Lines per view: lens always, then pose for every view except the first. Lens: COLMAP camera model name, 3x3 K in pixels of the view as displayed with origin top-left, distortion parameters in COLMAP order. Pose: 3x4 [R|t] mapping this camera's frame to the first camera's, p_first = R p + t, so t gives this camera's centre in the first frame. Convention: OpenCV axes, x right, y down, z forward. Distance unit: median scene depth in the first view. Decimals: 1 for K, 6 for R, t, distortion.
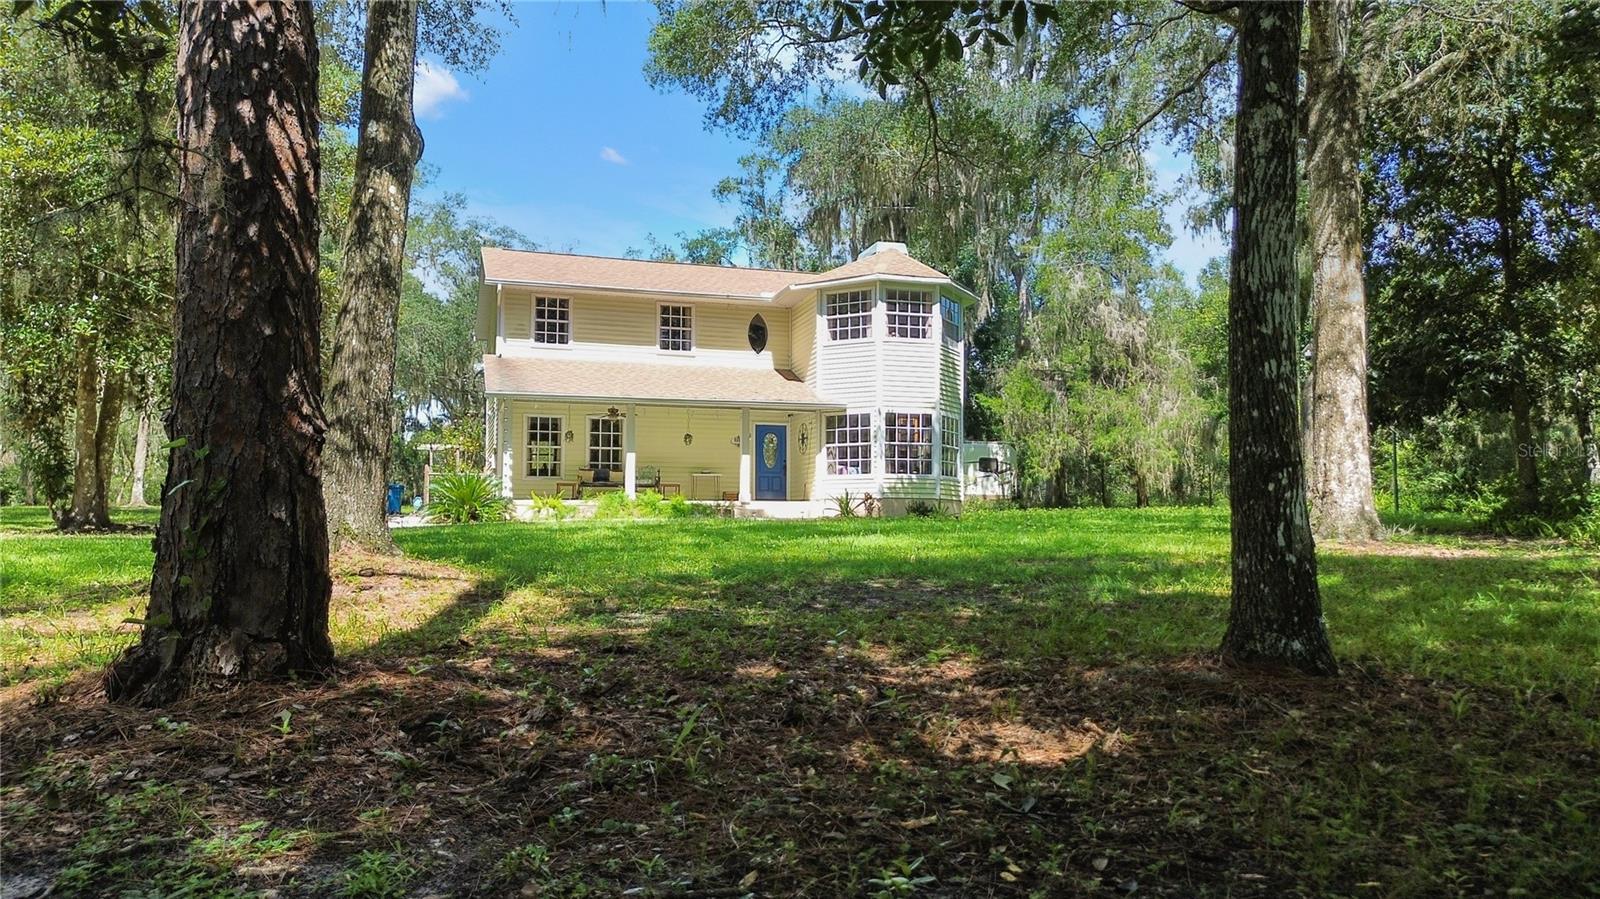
lens RADIAL K [[1165.2, 0, 818.8], [0, 1165.2, 465.9], [0, 0, 1]] dist [0.035893, -0.045192]
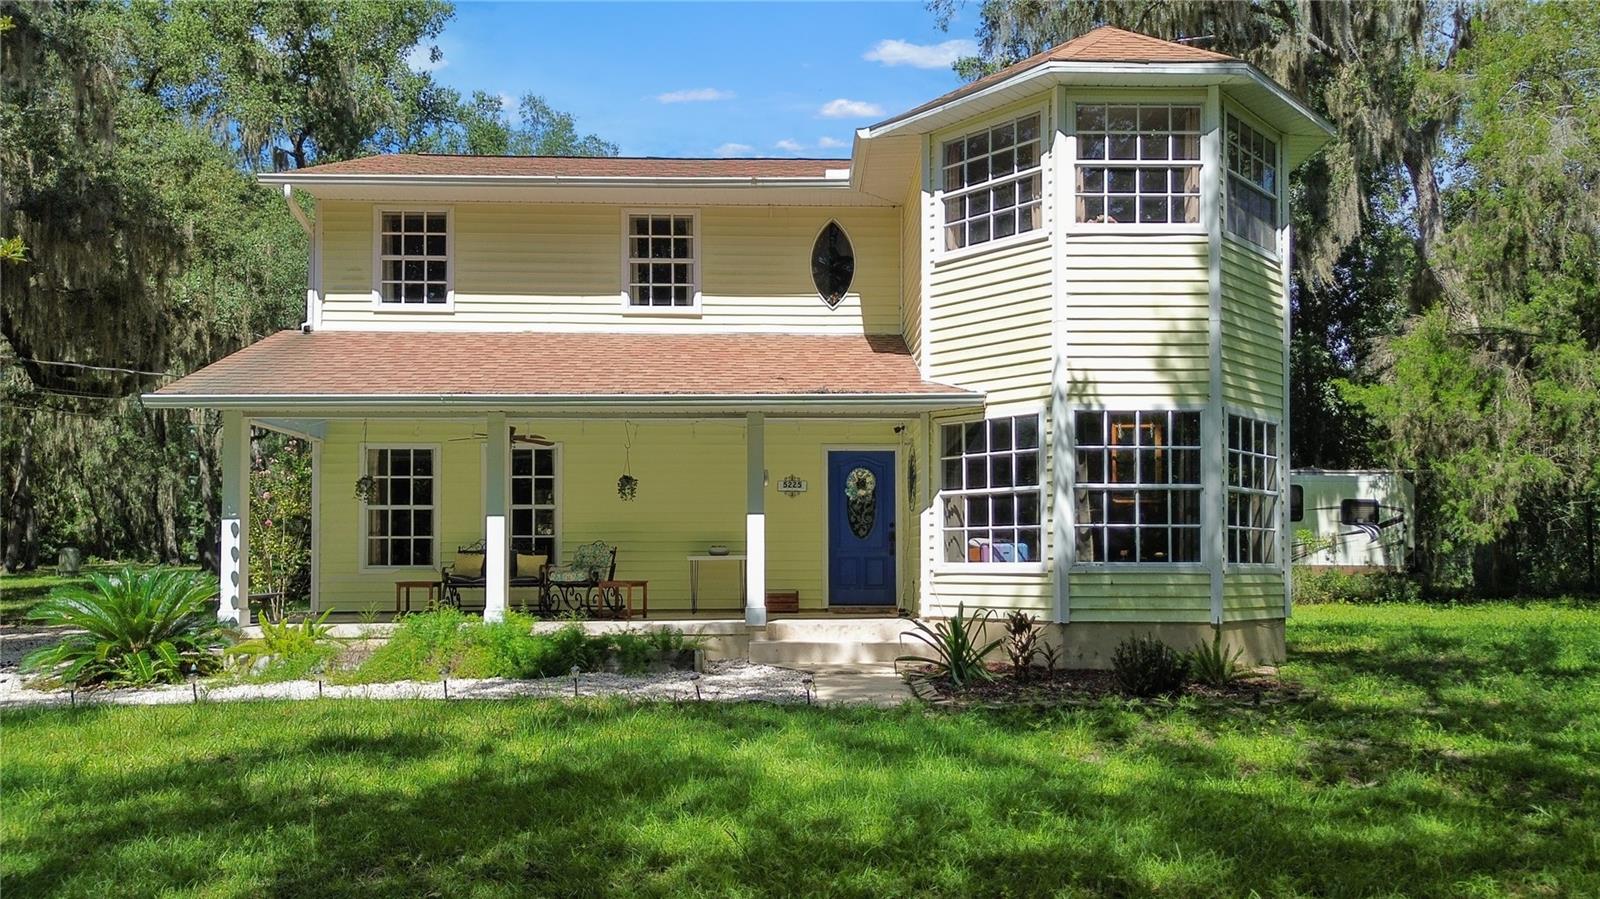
lens RADIAL K [[1165.2, 0, 803.2], [0, 1165.2, 535.6], [0, 0, 1]] dist [0.035893, -0.045192]
pose [[0.955141, -0.008448, -0.296031, 0.084187], [0.017979, 0.999403, 0.029488, -0.015496], [0.295605, -0.033488, 0.954723, 0.565848]]
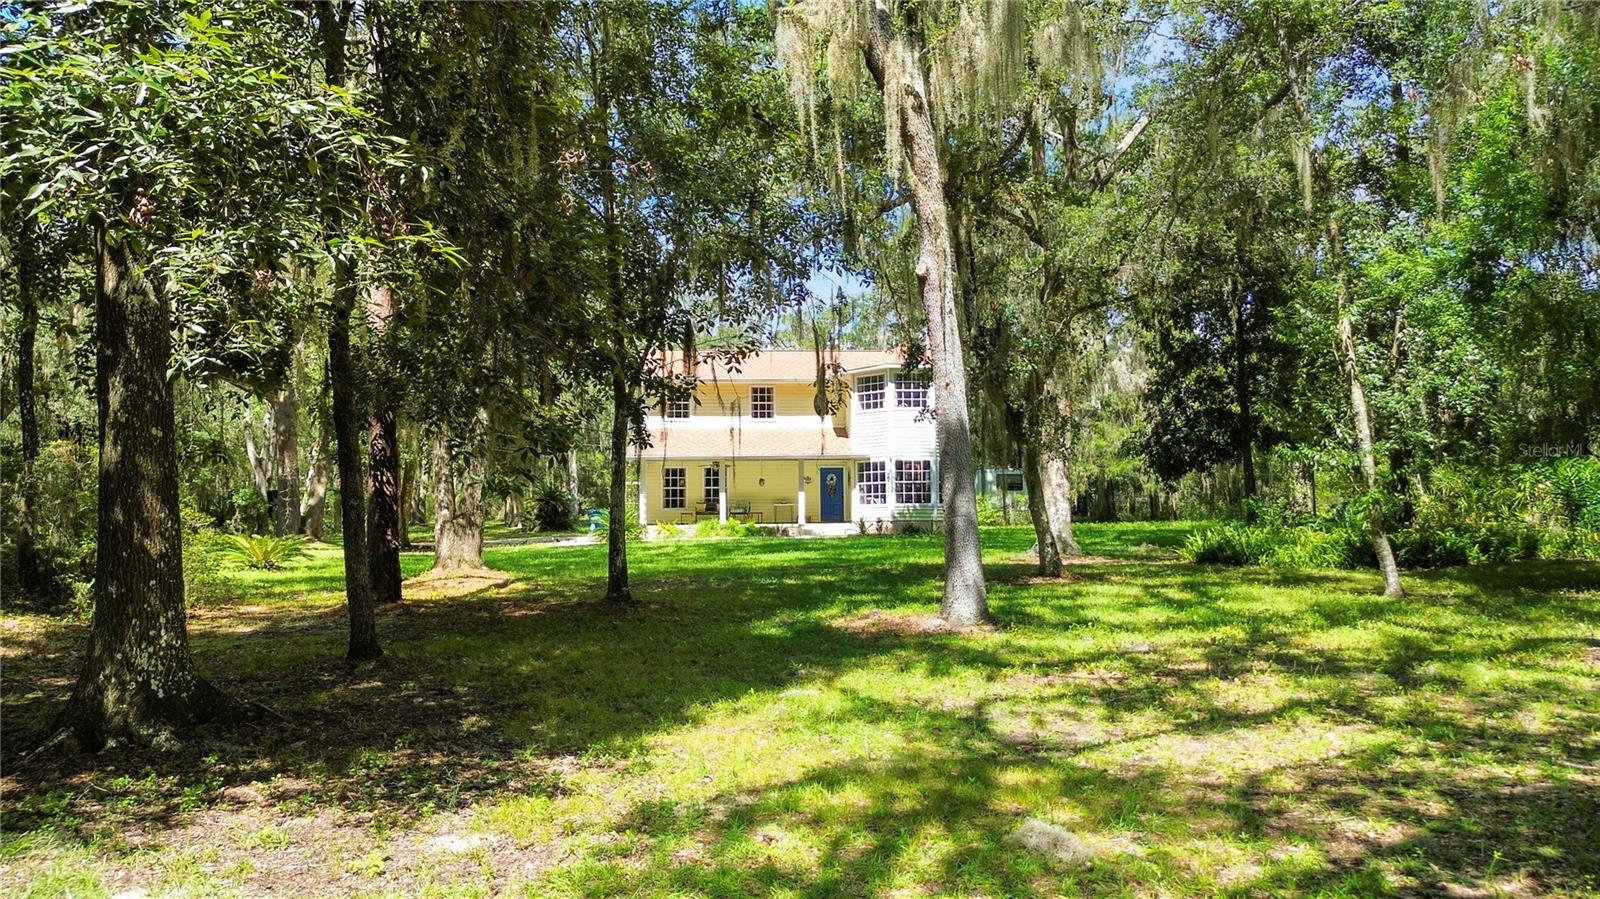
lens RADIAL K [[1165.2, 0, 807.6], [0, 1165.2, 460.8], [0, 0, 1]] dist [0.035893, -0.045192]
pose [[0.968609, -0.024464, -0.247382, 0.297179], [0.023747, 0.999701, -0.005885, -0.038480], [0.247452, -0.000174, 0.968900, -0.394819]]
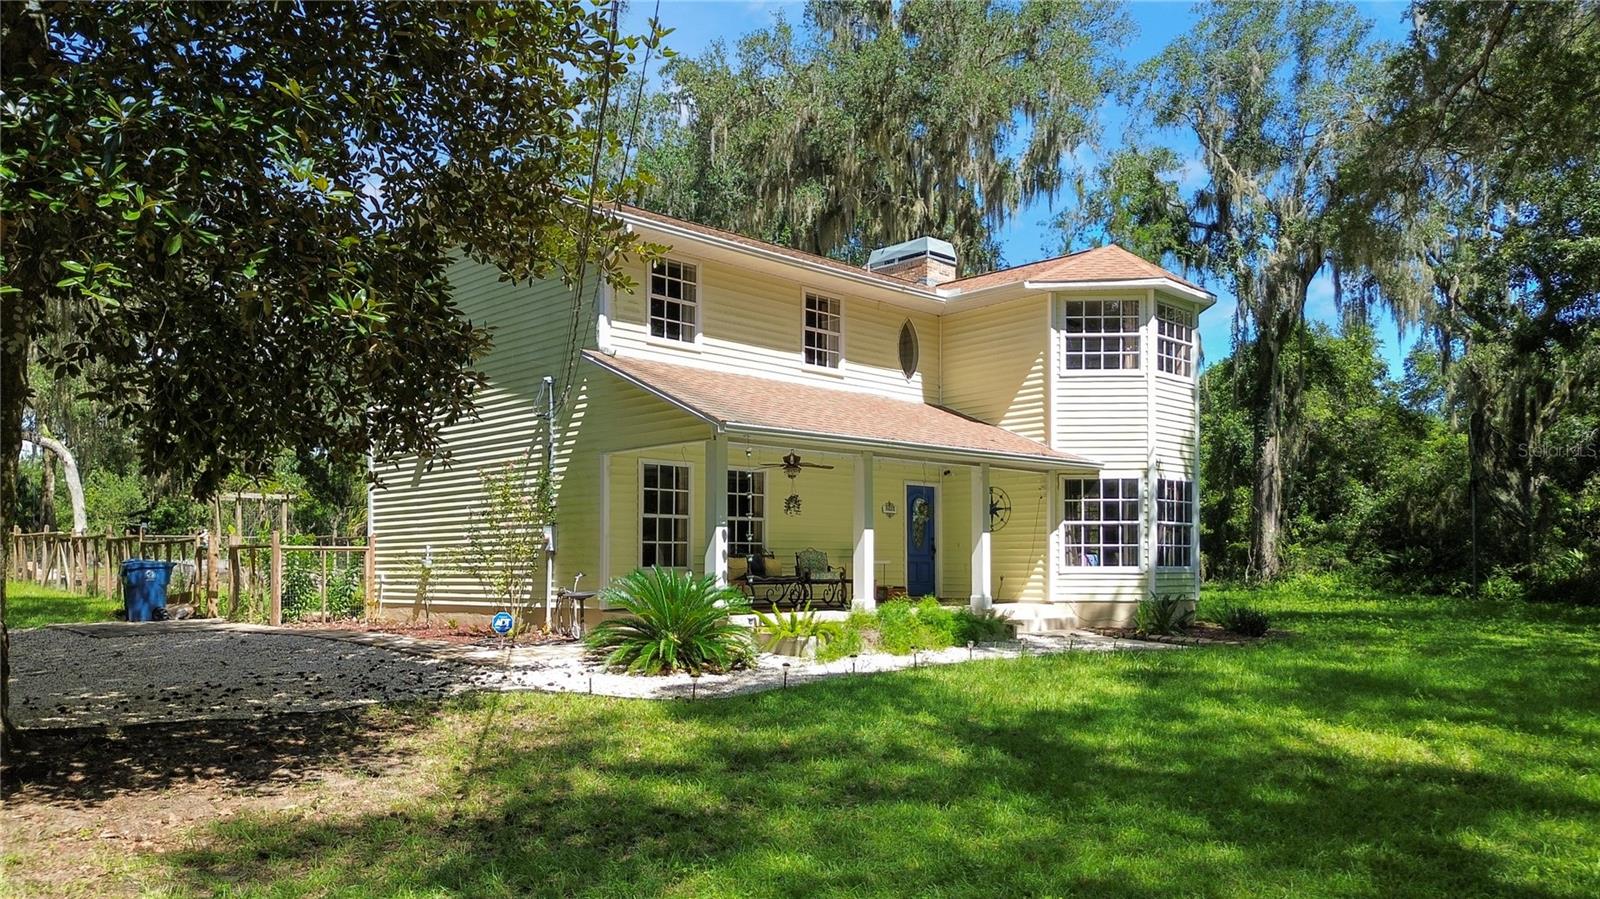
lens RADIAL K [[1165.2, 0, 786.8], [0, 1165.2, 508.5], [0, 0, 1]] dist [0.035893, -0.045192]
pose [[0.894721, 0.020696, 0.446145, -0.441082], [-0.025824, 0.999652, 0.005416, -0.025045], [-0.445878, -0.016367, 0.894944, 0.457685]]
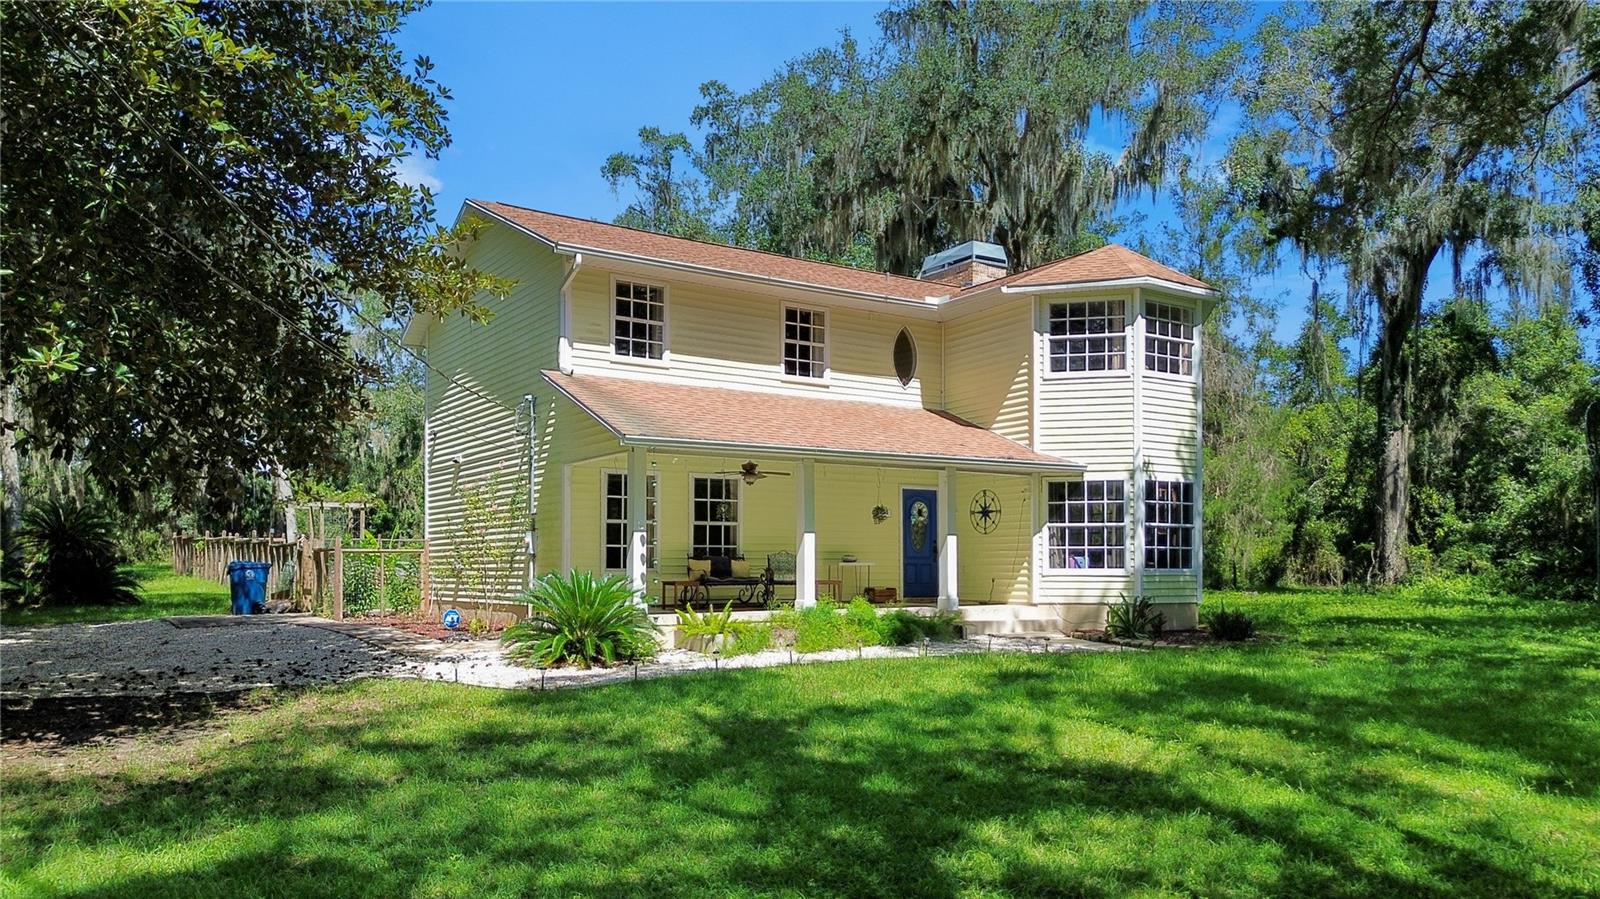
lens RADIAL K [[1165.2, 0, 783.2], [0, 1165.2, 507.0], [0, 0, 1]] dist [0.035893, -0.045192]
pose [[0.964589, 0.013958, 0.263386, -0.322060], [-0.016401, 0.999840, 0.007080, -0.030106], [-0.263246, -0.011150, 0.964664, 0.377739]]
